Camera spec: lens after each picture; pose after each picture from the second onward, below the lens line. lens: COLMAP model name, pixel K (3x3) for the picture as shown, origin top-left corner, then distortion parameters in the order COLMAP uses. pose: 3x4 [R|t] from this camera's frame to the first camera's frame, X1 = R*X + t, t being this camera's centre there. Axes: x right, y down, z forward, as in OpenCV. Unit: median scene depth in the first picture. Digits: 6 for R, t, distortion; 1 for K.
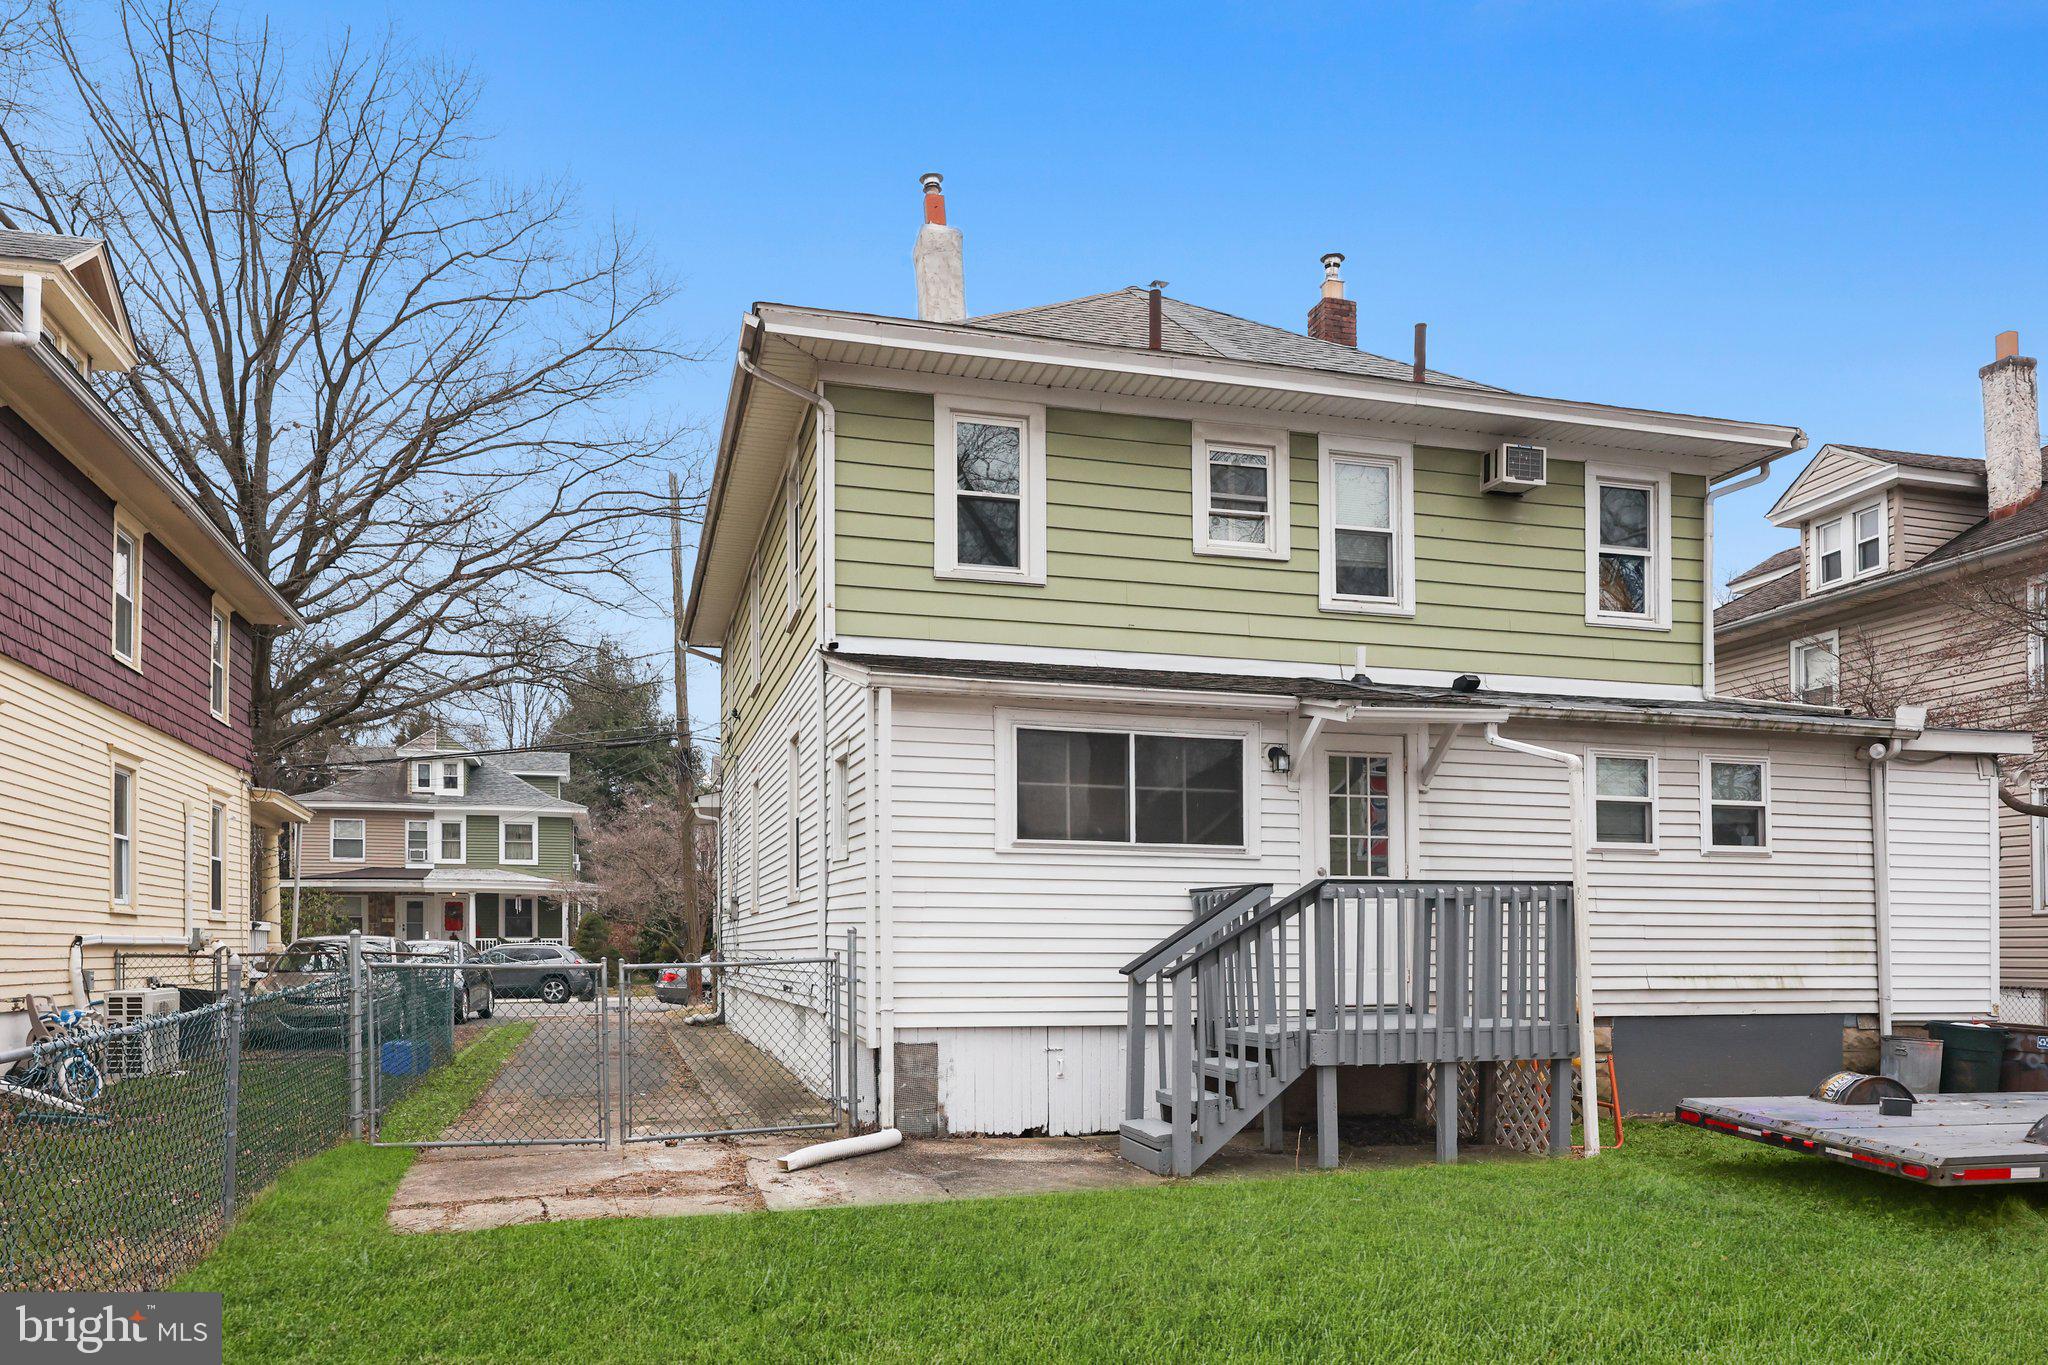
lens RADIAL K [[1308.1, 0, 1023.7], [0, 1308.1, 896.9], [0, 0, 1]] dist [-0.000622, 0.001274]
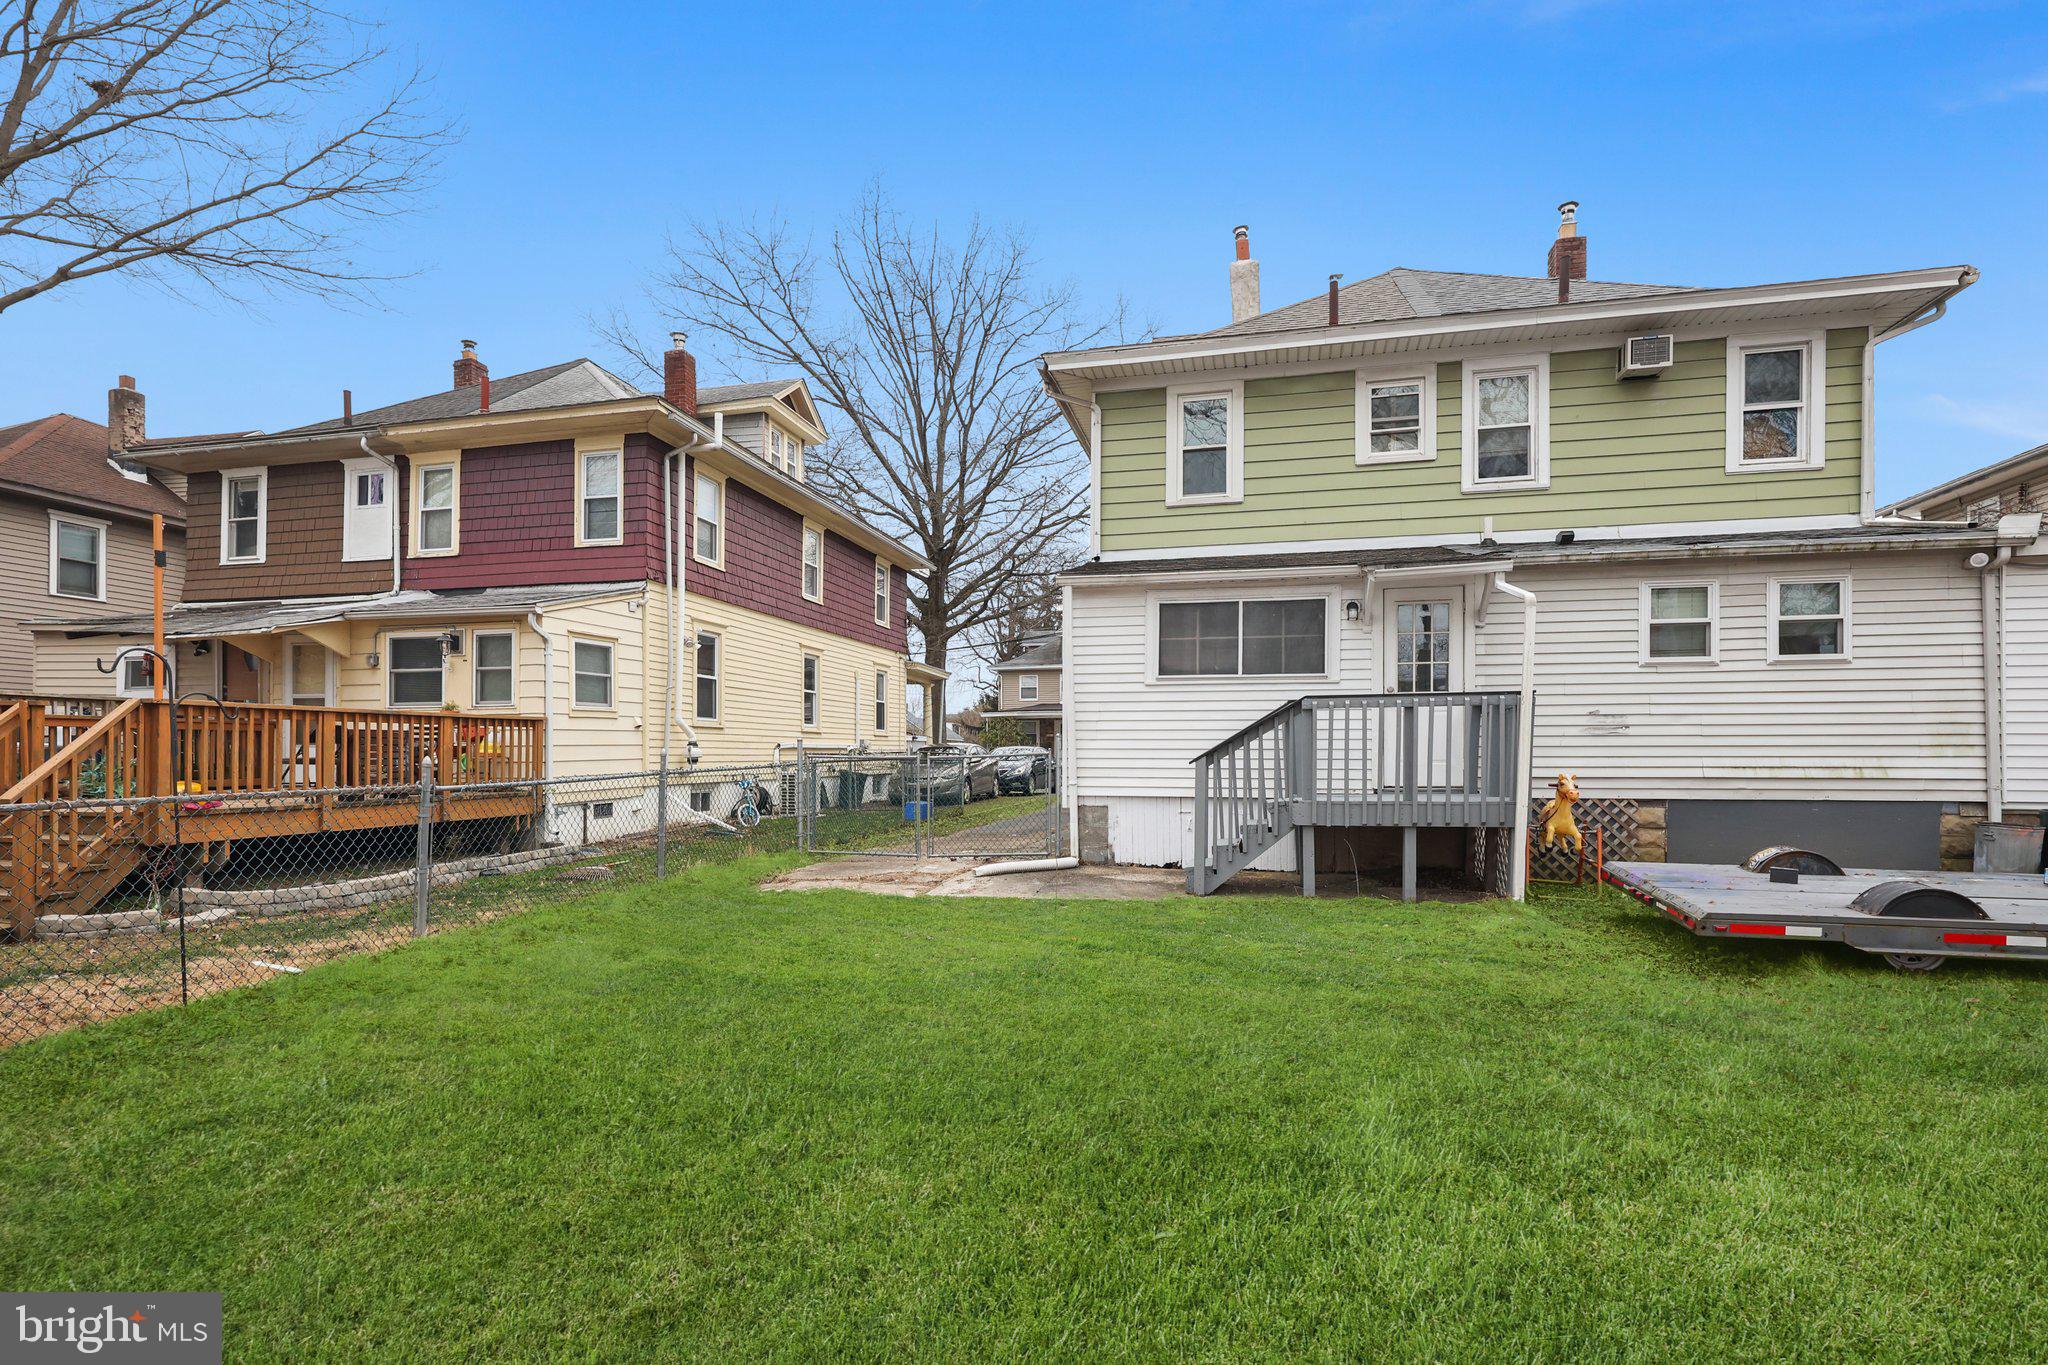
lens RADIAL K [[866.9, 0, 1026.0], [0, 866.9, 723.3], [0, 0, 1]] dist [0.000423, -0.000061]
pose [[0.900225, -0.017729, -0.435064, 0.222827], [0.020803, 0.999781, 0.002303, 0.005023], [0.434928, -0.011123, 0.900397, 0.006769]]
